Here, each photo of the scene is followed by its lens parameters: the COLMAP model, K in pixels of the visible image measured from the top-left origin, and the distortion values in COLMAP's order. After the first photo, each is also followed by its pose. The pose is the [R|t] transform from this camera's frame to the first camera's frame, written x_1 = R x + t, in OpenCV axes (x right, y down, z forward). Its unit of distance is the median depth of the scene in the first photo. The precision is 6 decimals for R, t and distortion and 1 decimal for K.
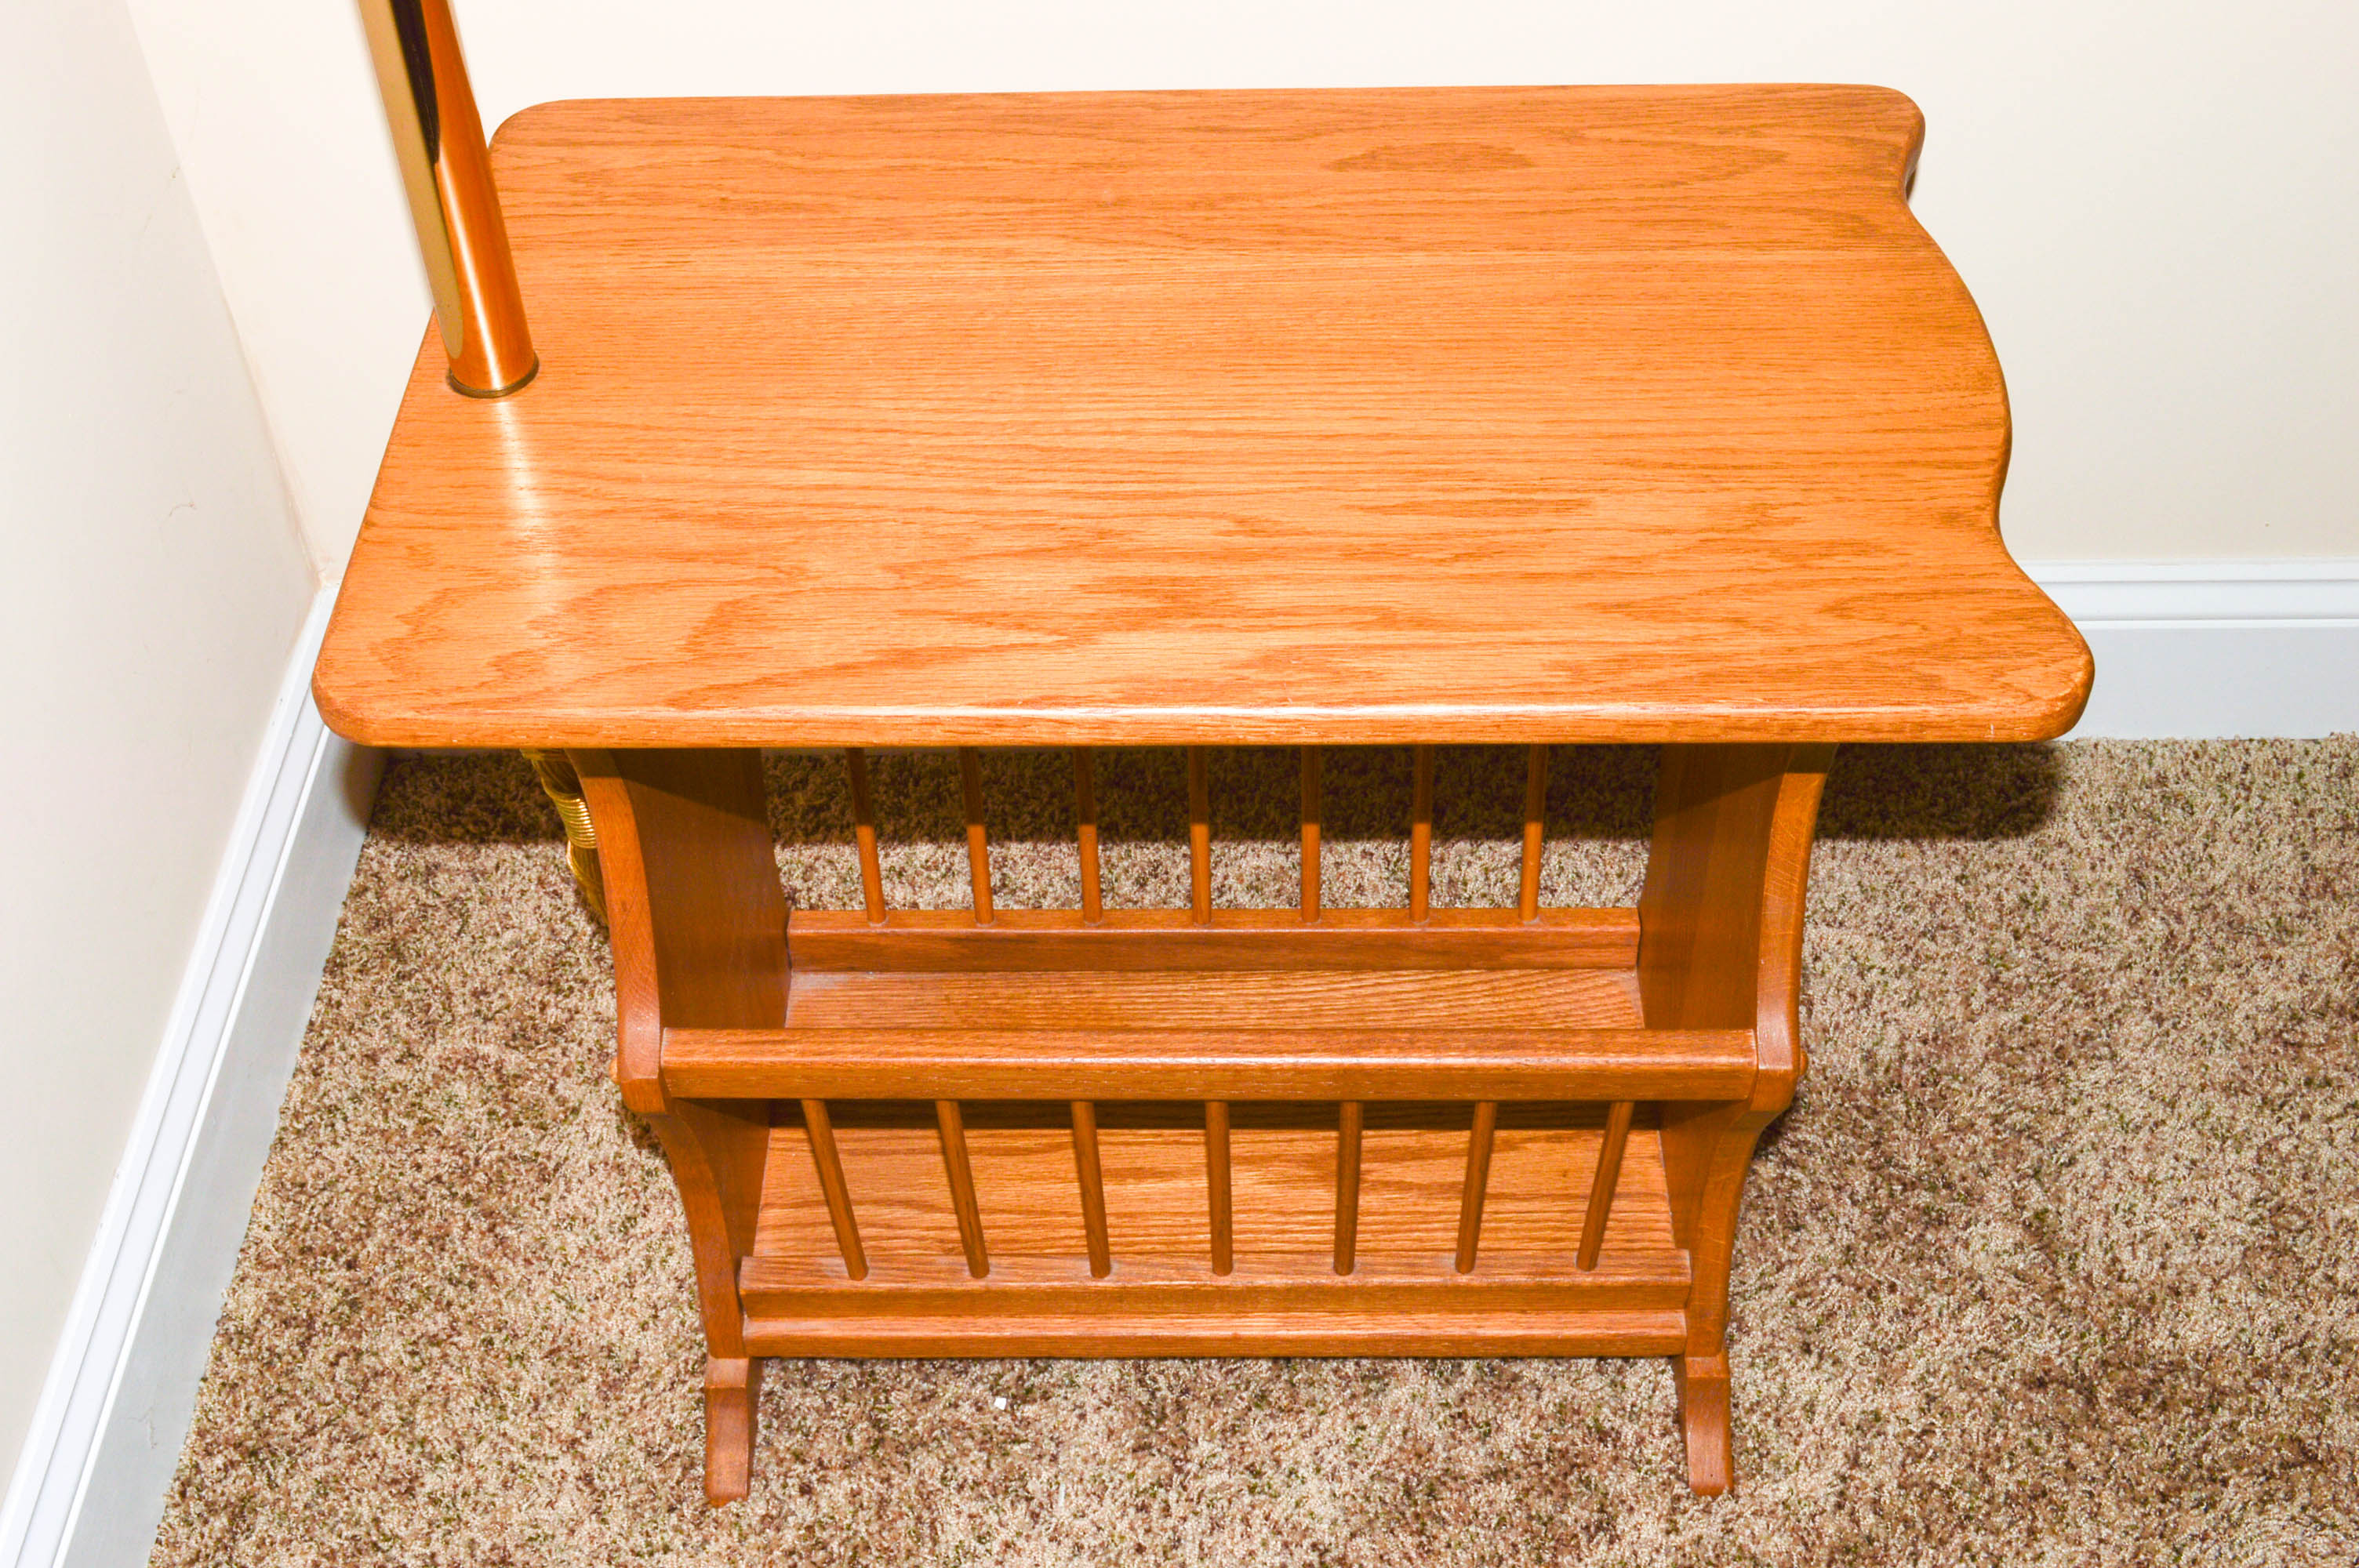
lens RADIAL K [[2737.9, 0, 1179.5], [0, 2737.9, 784.0], [0, 0, 1]] dist [-0.026303, -0.036094]
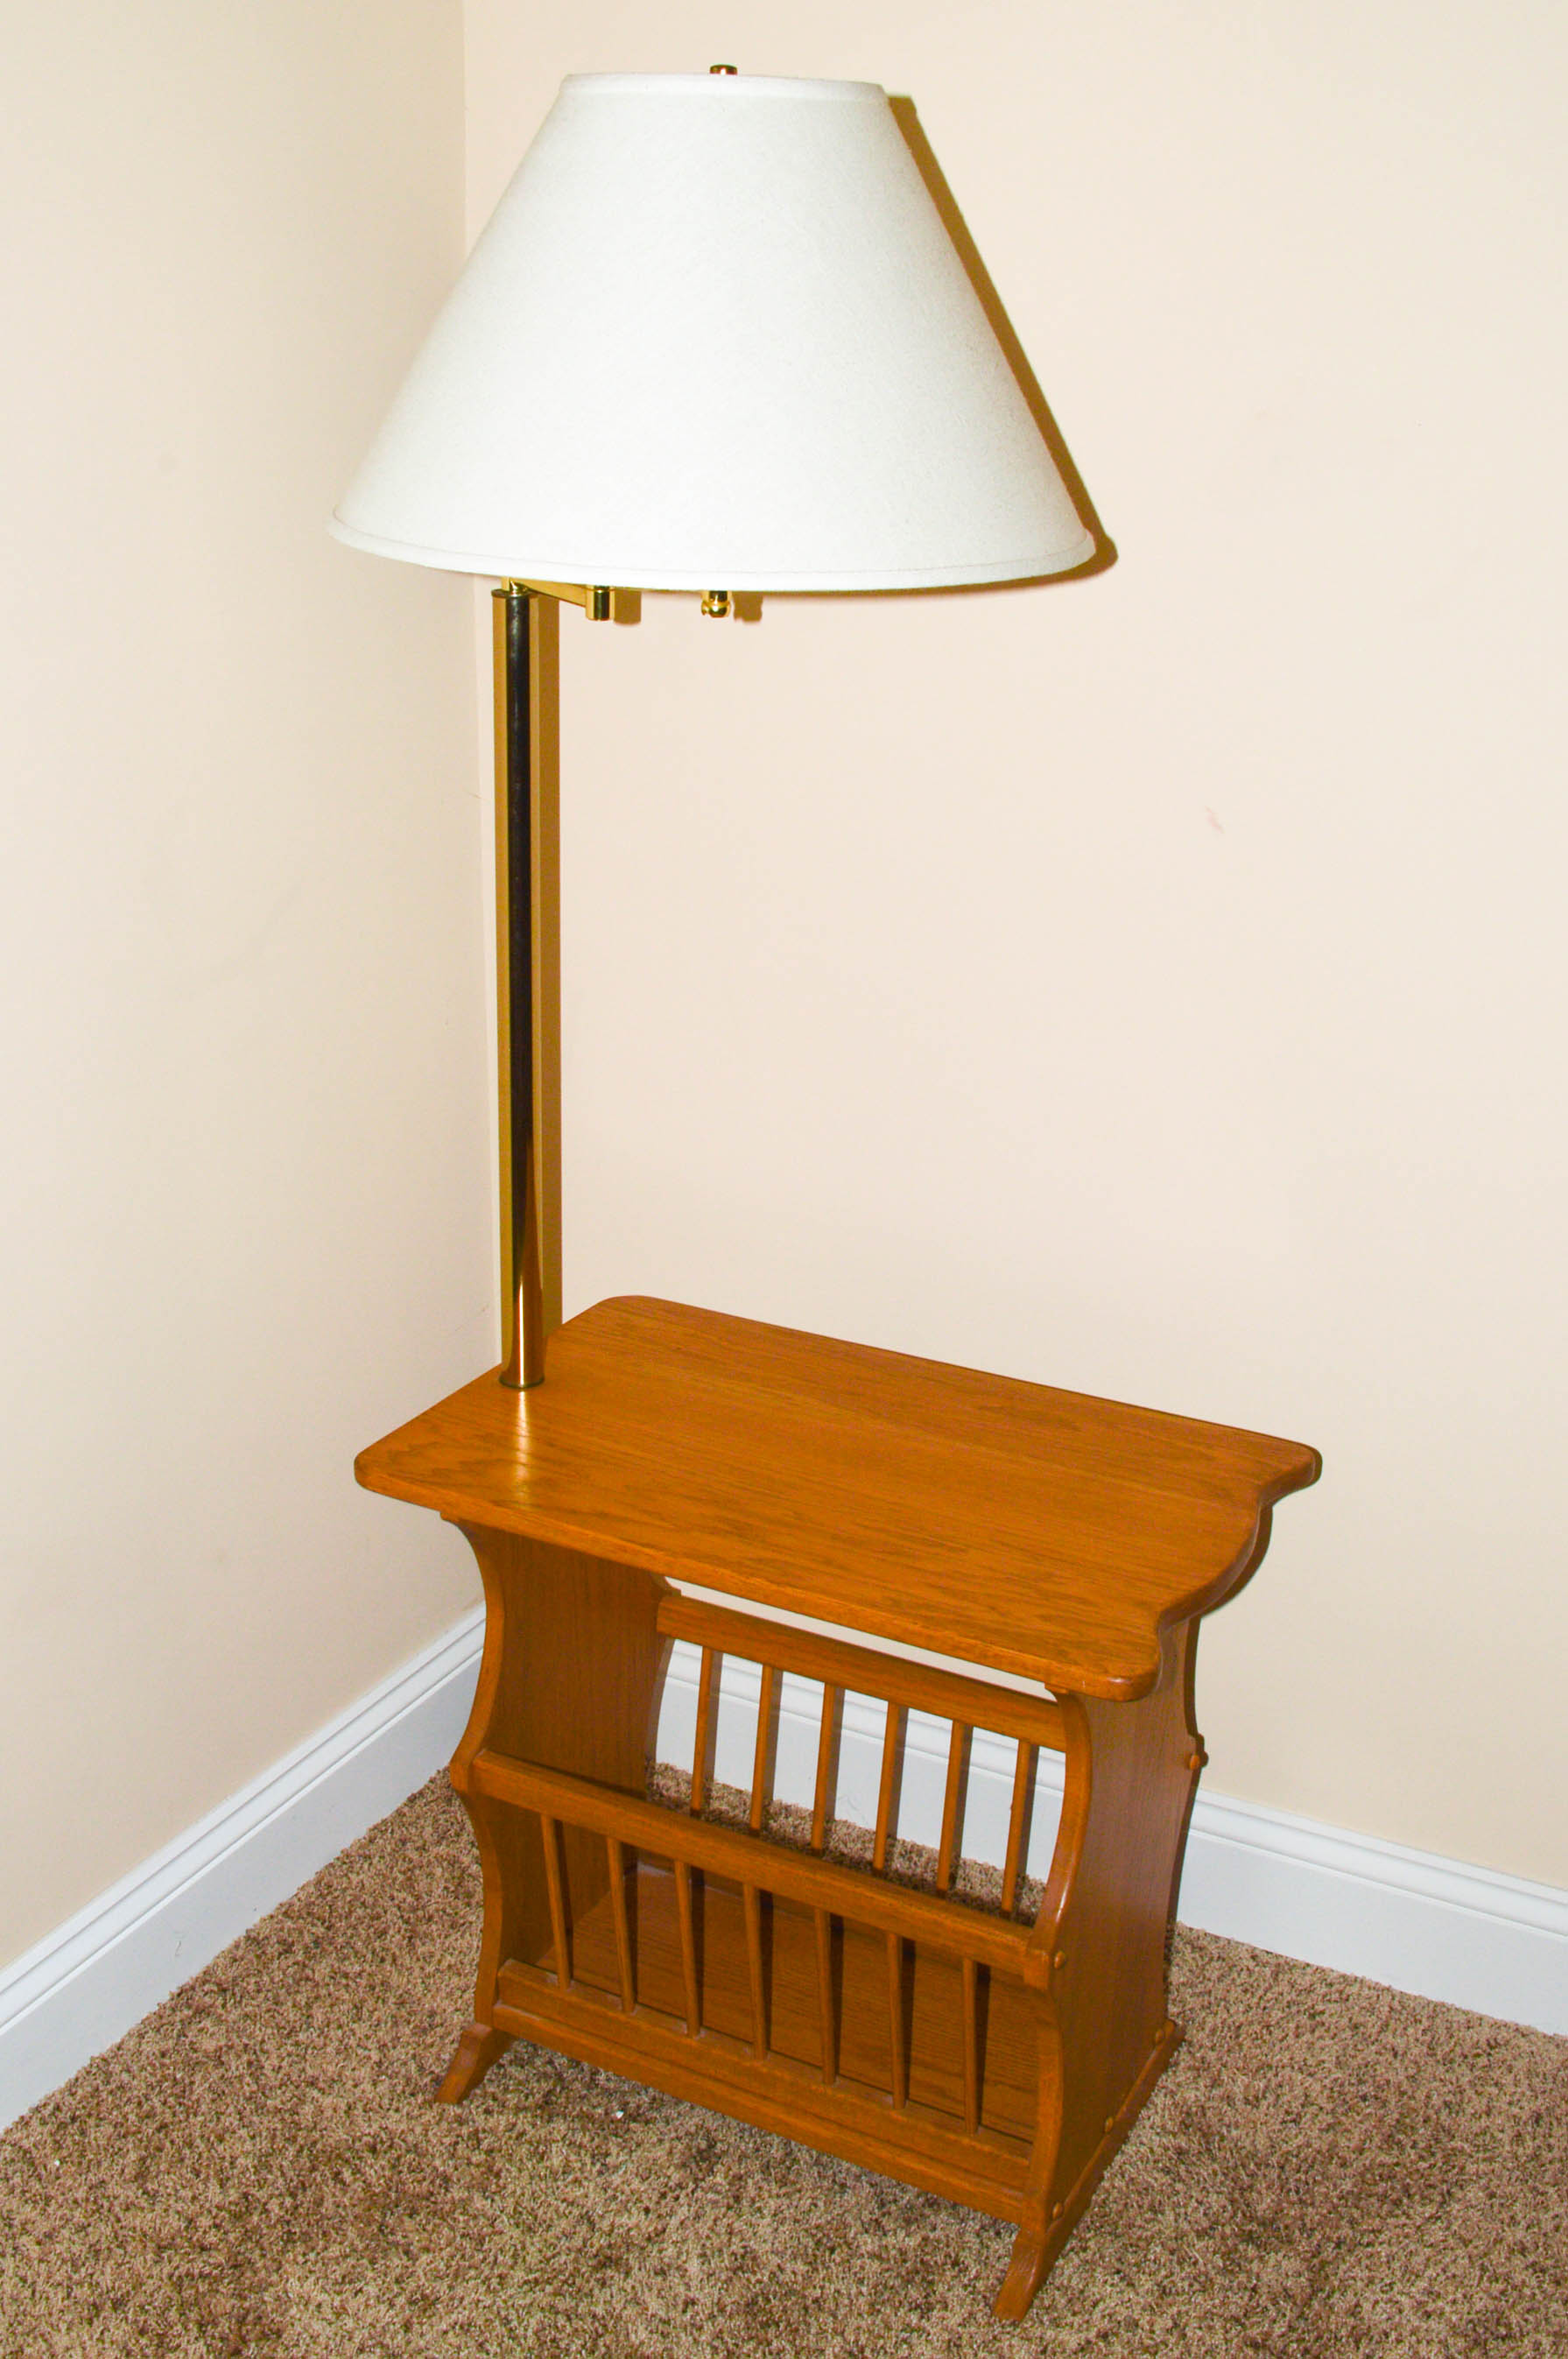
lens RADIAL K [[2668.9, 0, 784.0], [0, 2668.9, 1179.5], [0, 0, 1]] dist [-0.022457, -0.035267]
pose [[0.886027, 0.189307, -0.423225, 0.578899], [-0.358535, 0.858527, -0.366584, 0.298658], [0.293953, 0.476544, 0.828551, -0.512161]]
